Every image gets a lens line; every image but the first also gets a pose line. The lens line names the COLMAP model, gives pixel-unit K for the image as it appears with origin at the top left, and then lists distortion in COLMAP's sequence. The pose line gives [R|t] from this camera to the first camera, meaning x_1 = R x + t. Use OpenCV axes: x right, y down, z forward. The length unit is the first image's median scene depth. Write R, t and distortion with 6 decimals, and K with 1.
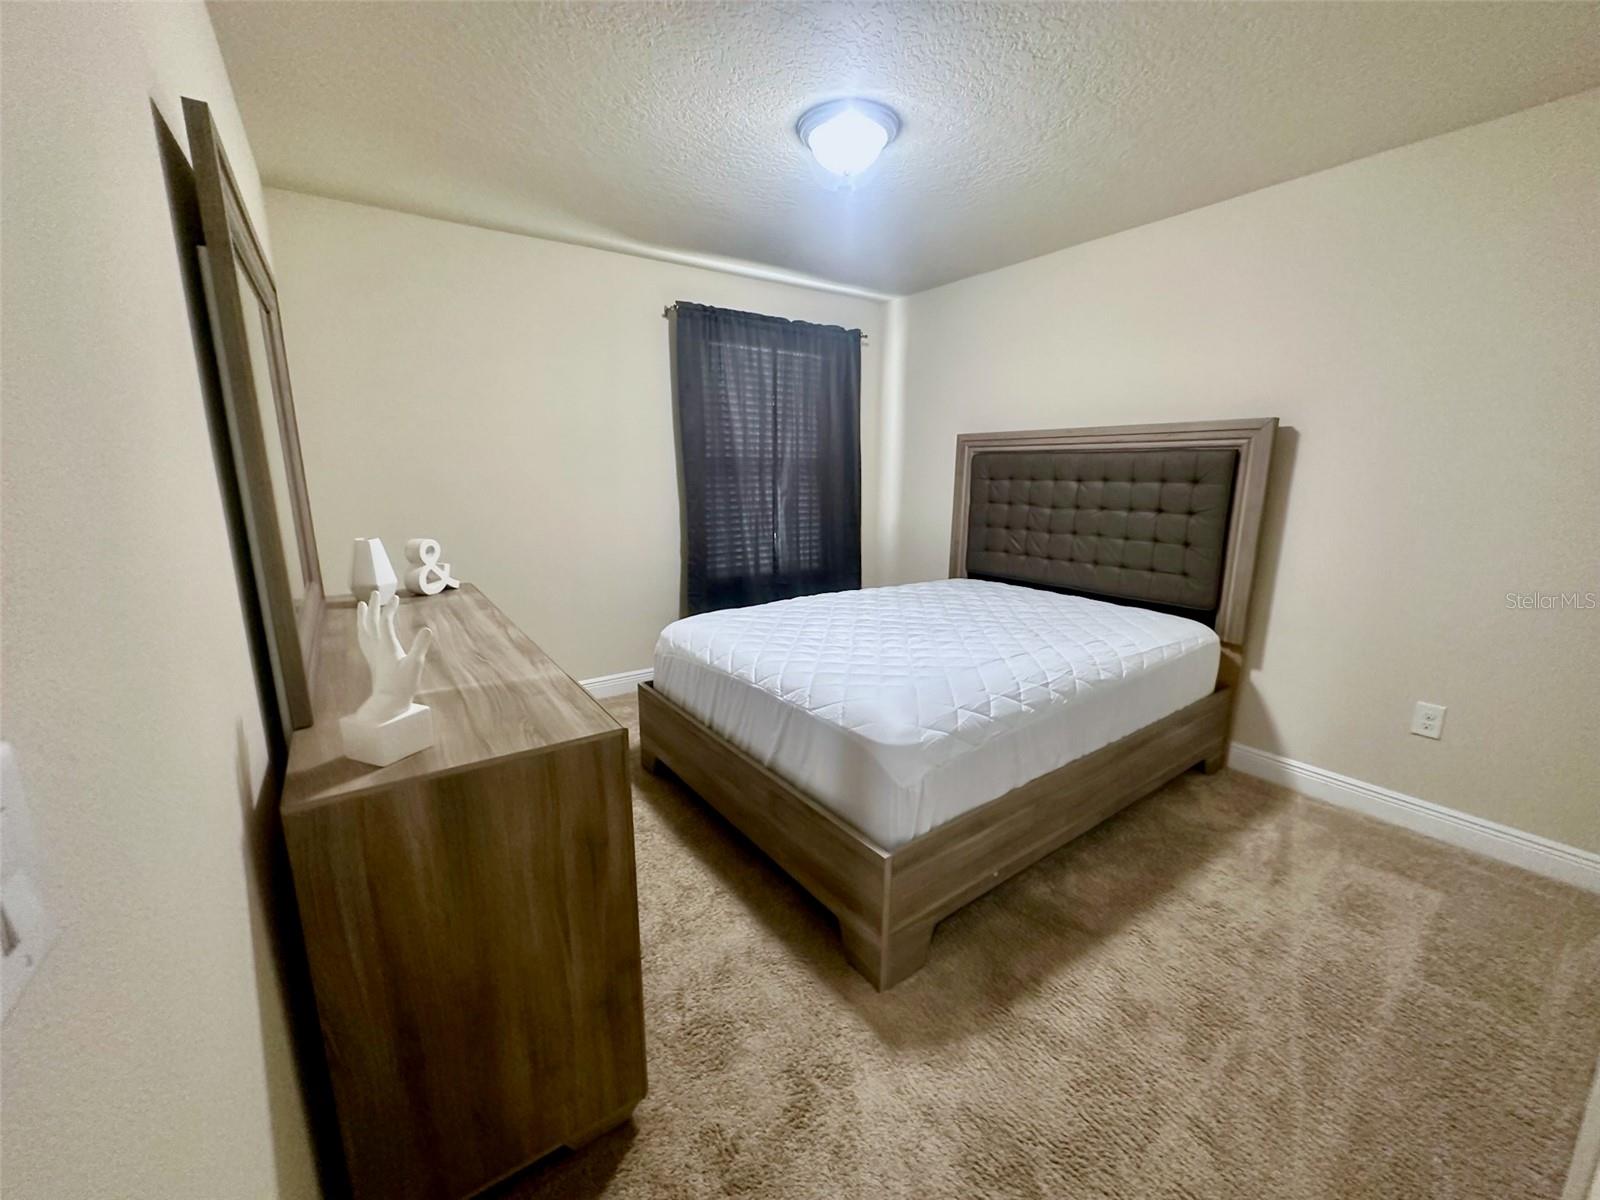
lens RADIAL K [[636.3, 0, 802.8], [0, 636.3, 600.9], [0, 0, 1]] dist [-0.002732, 0.000234]
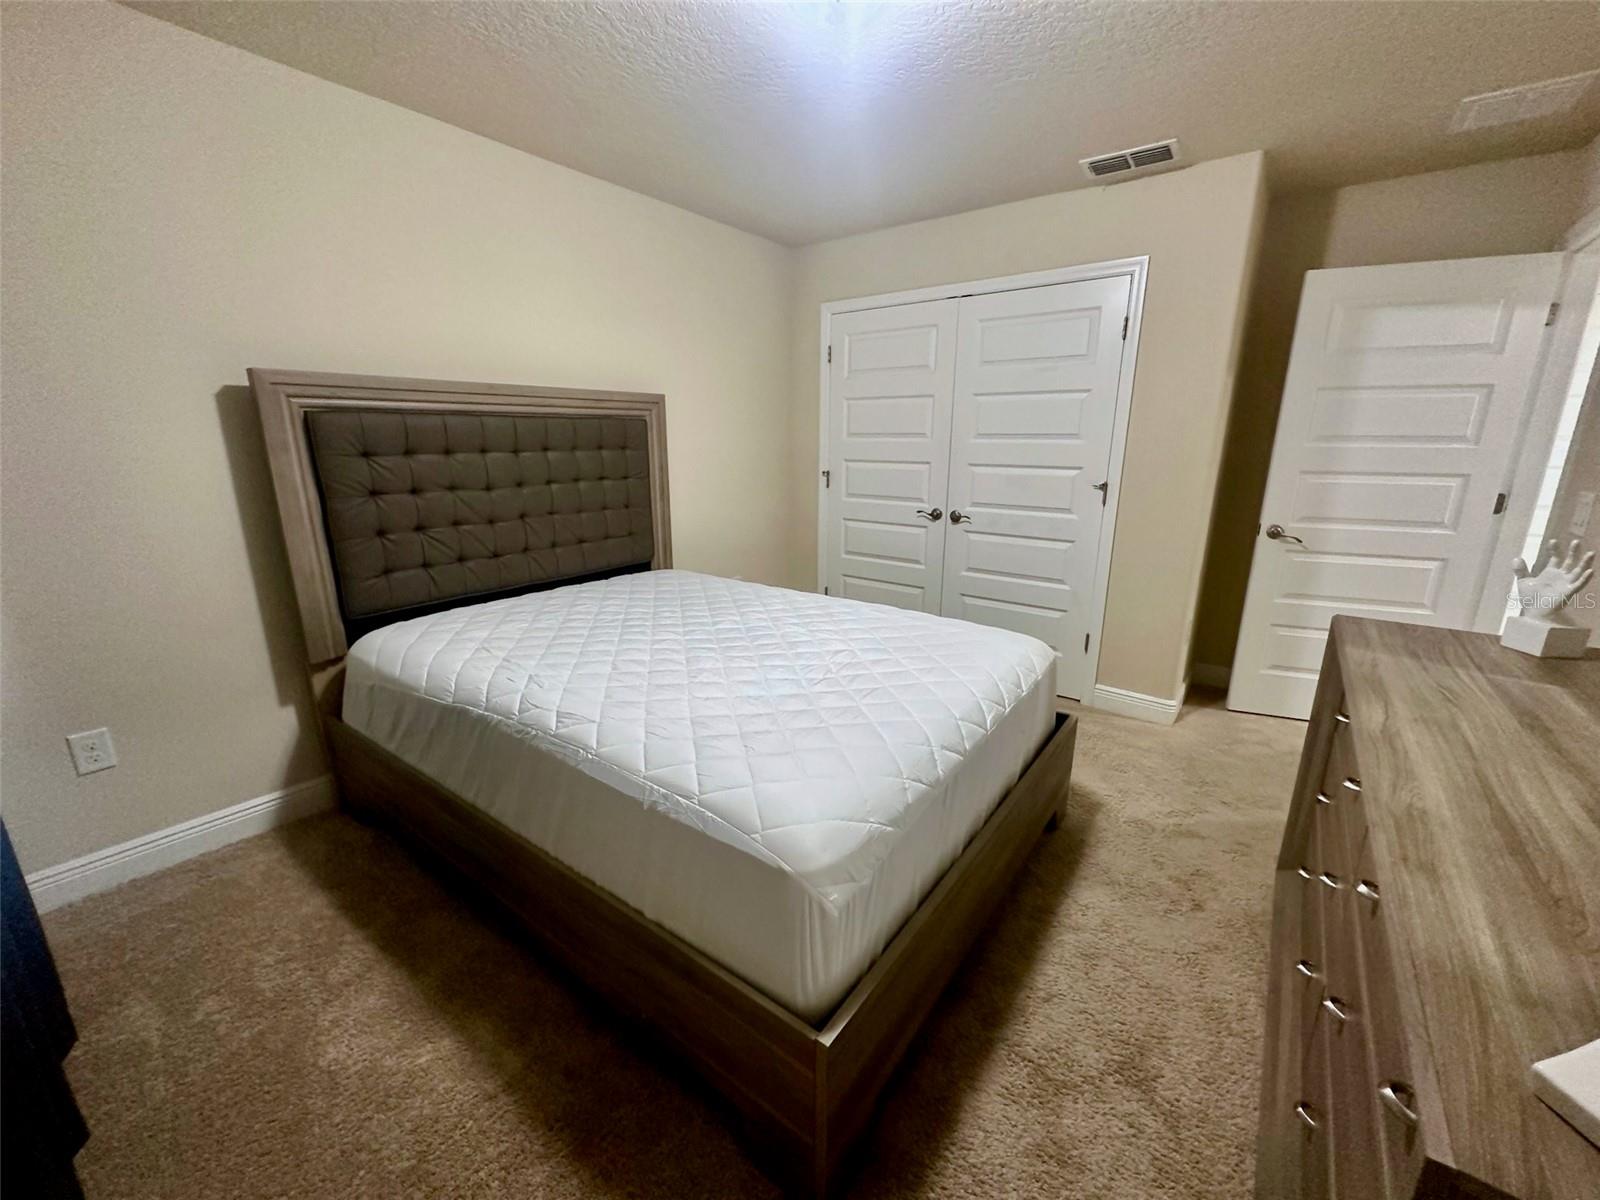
lens RADIAL K [[636.3, 0, 801.7], [0, 636.3, 601.3], [0, 0, 1]] dist [-0.002732, 0.000234]
pose [[-0.300645, -0.240216, 0.922989, -0.580789], [0.194512, 0.931977, 0.305914, -0.239778], [-0.933690, 0.271504, -0.233469, 1.144588]]
